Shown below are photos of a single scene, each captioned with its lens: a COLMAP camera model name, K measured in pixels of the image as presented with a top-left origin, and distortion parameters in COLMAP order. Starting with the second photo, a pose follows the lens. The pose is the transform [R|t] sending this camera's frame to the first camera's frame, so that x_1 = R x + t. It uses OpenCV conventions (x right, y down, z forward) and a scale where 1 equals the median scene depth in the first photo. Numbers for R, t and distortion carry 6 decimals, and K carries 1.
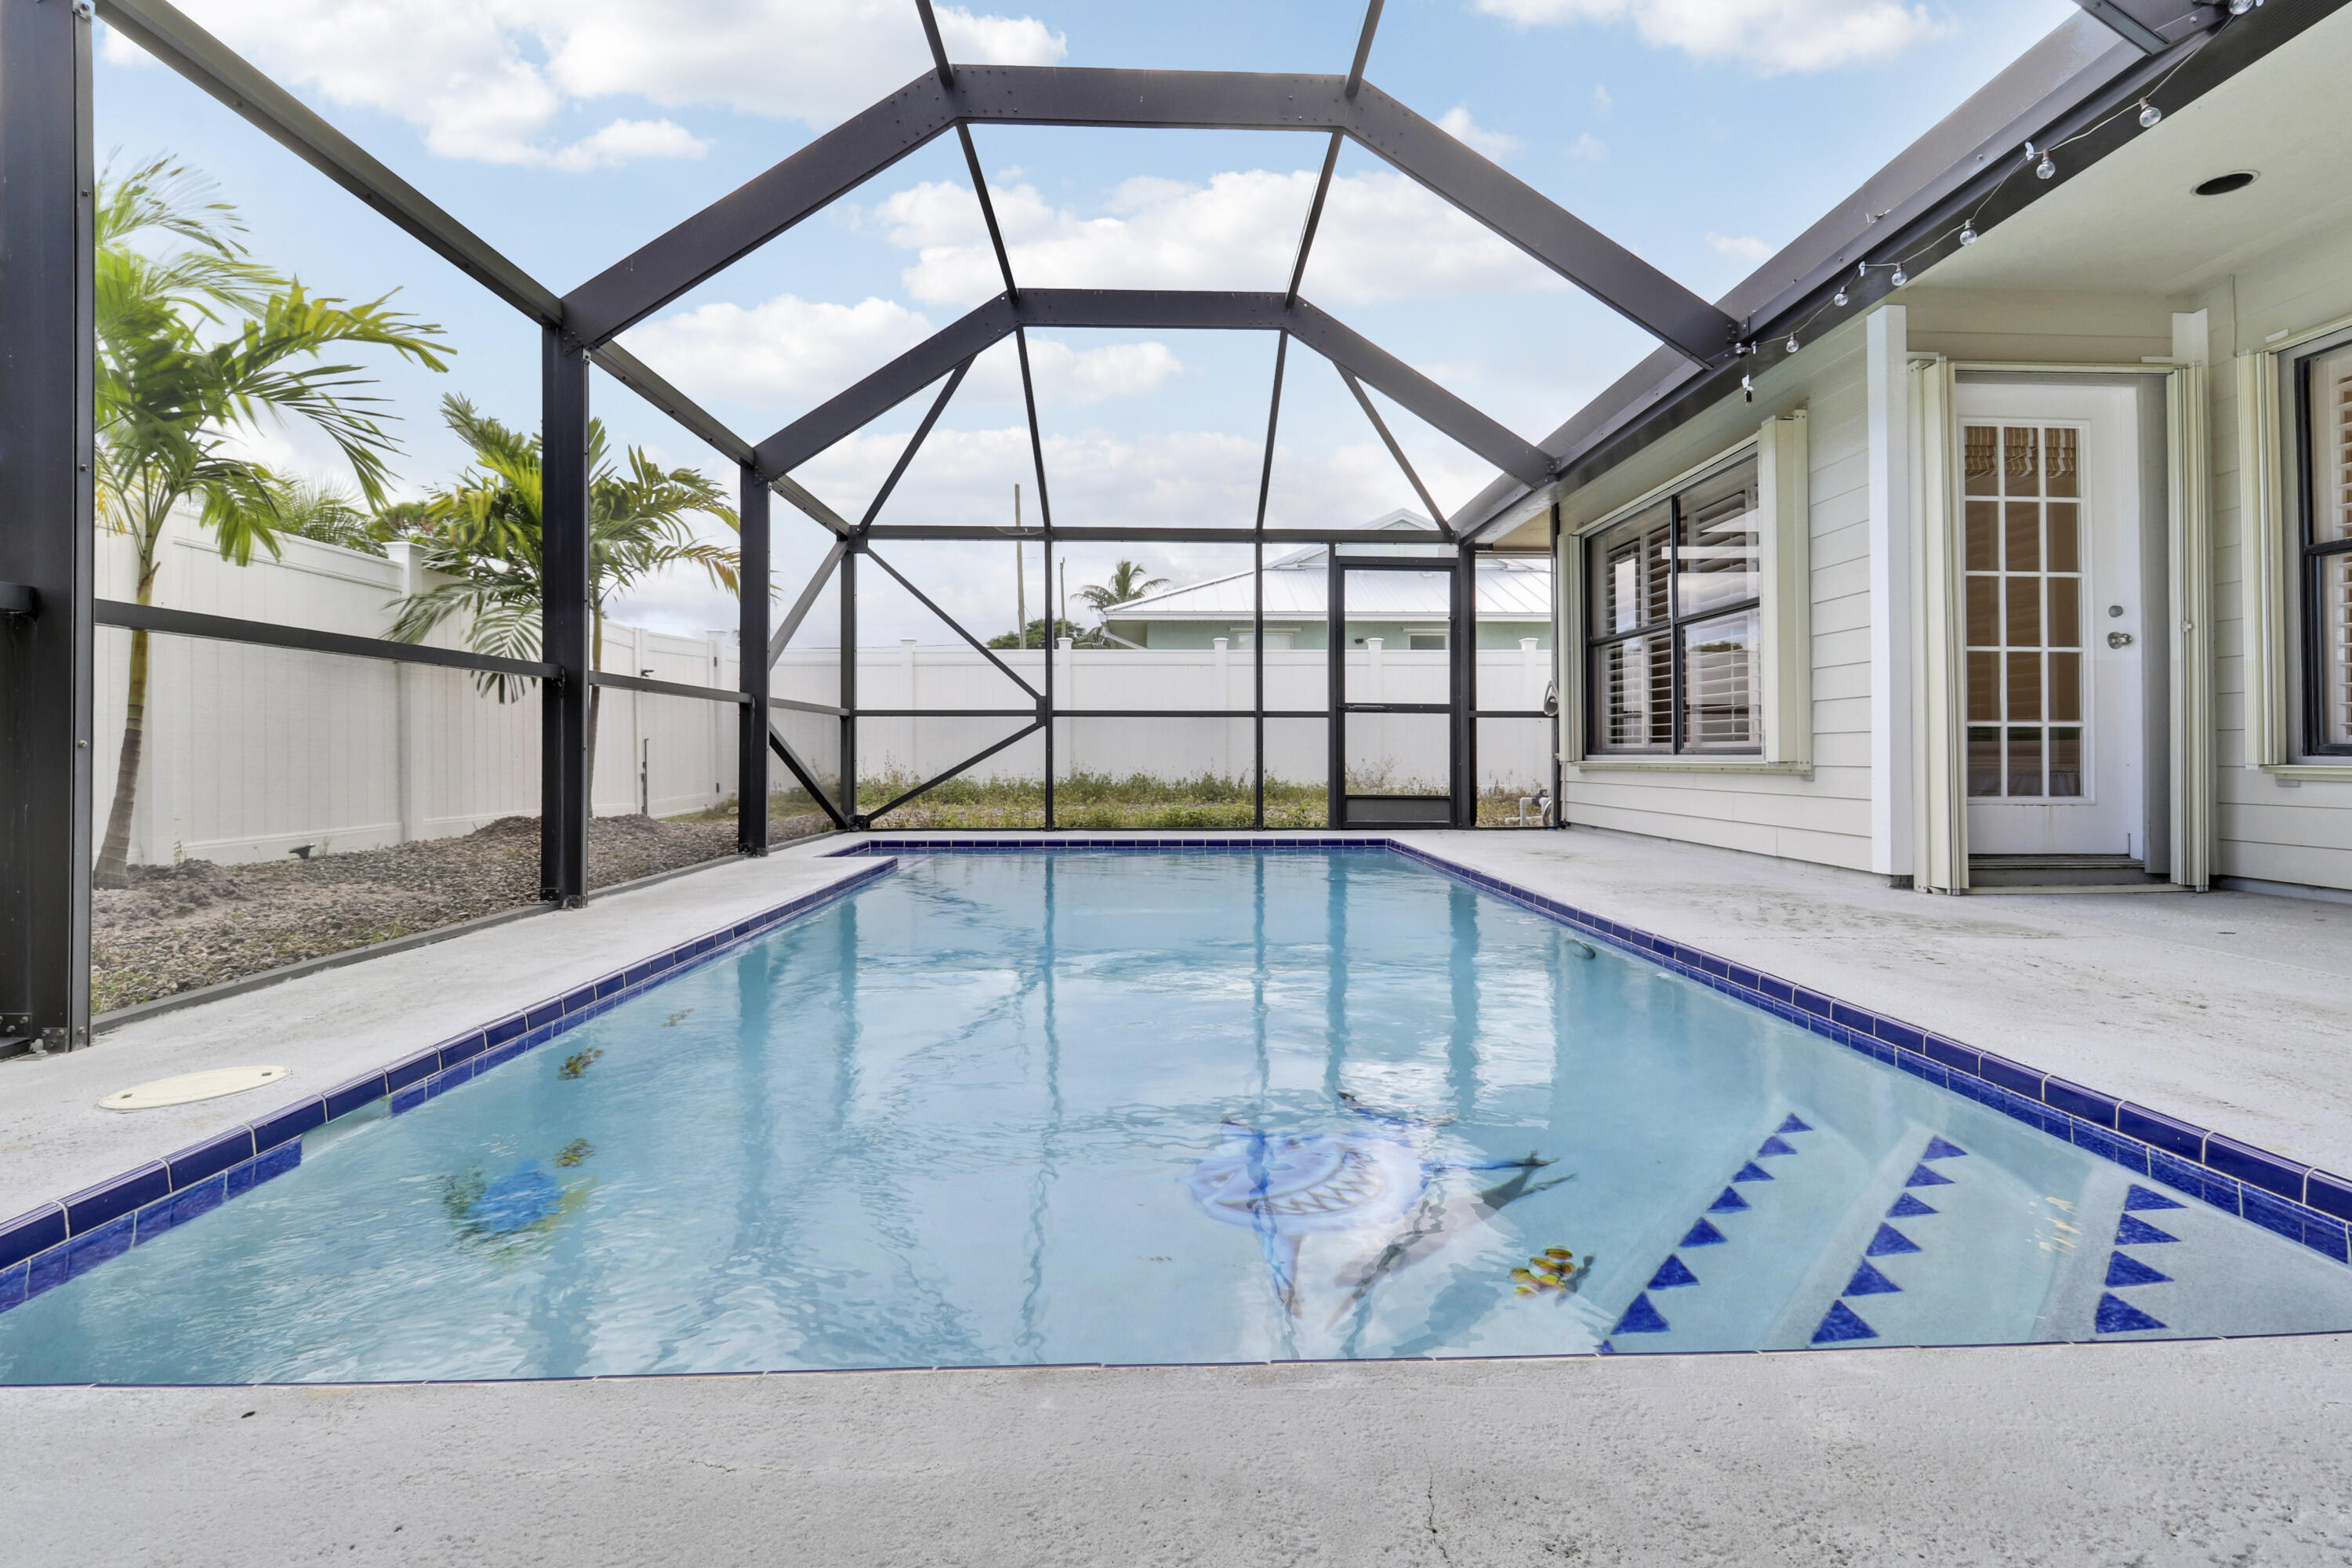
lens RADIAL K [[1084.0, 0, 1184.2], [0, 1084.0, 752.2], [0, 0, 1]] dist [-0.001405, -0.010113]
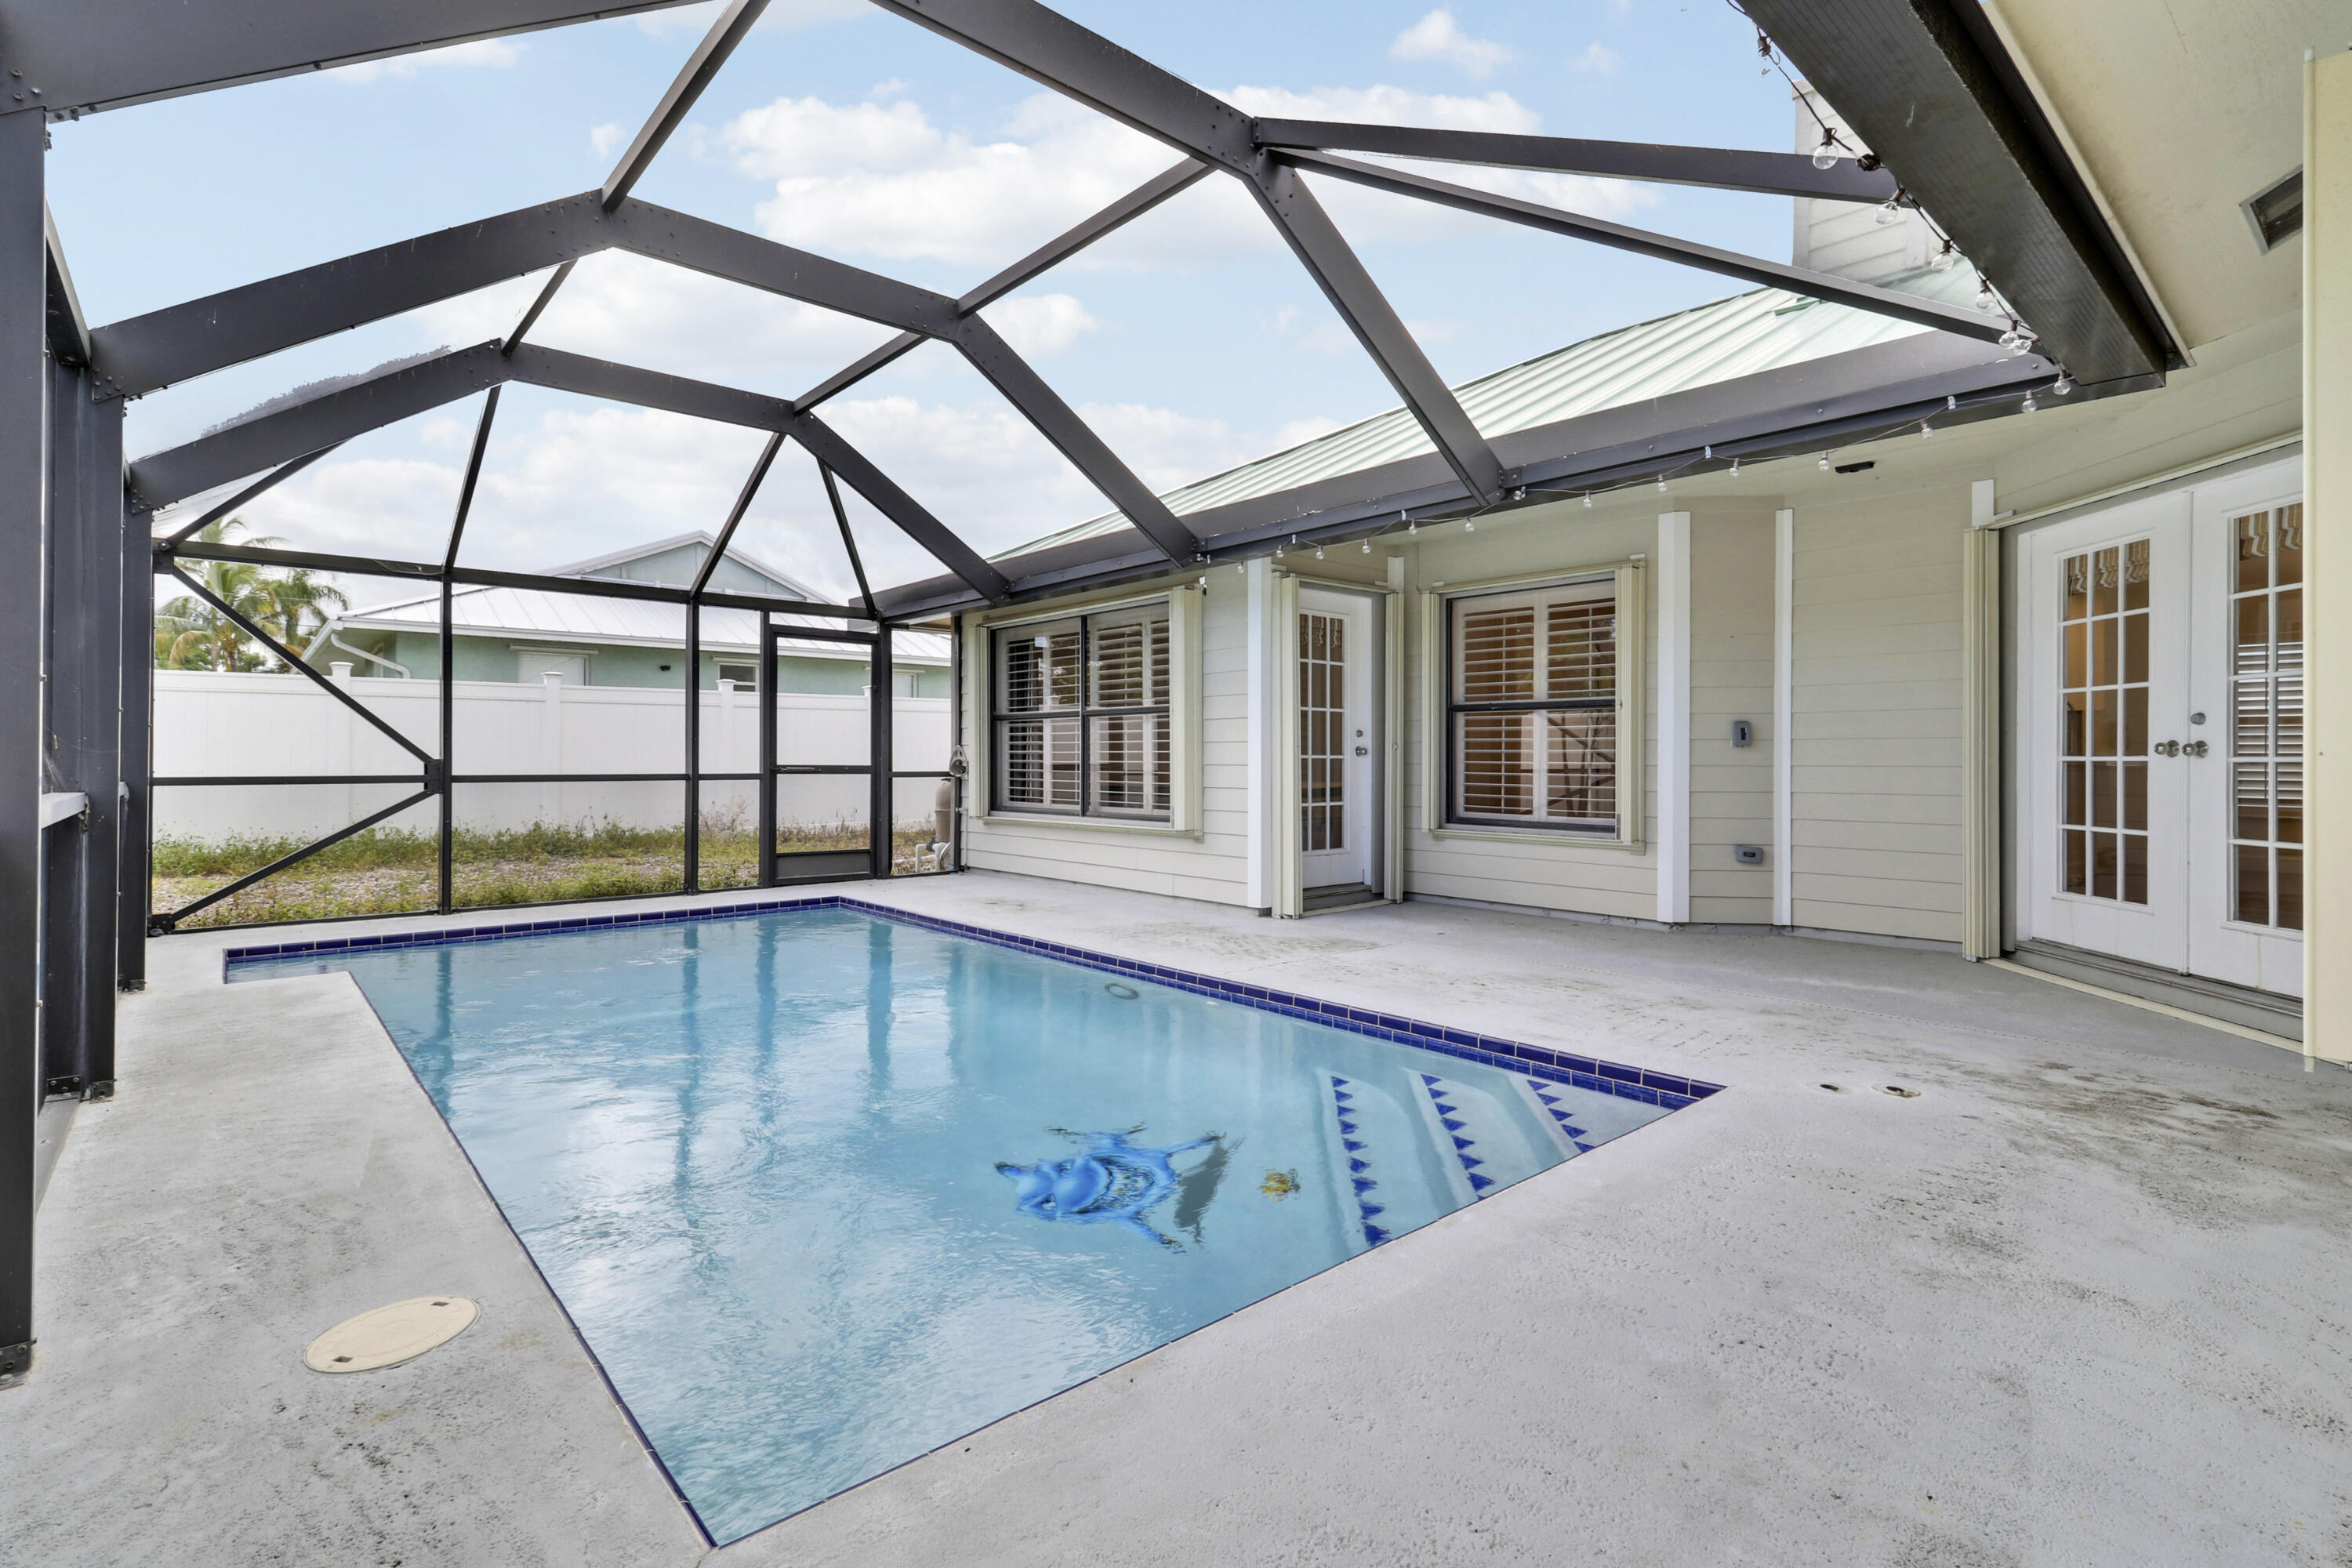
lens RADIAL K [[1107.3, 0, 1165.6], [0, 1107.3, 755.1], [0, 0, 1]] dist [-0.014513, -0.000290]
pose [[0.776245, 0.000790, 0.630431, -0.410819], [-0.000349, 1.000000, -0.000823, -0.096302], [-0.630431, 0.000419, 0.776245, -0.110246]]
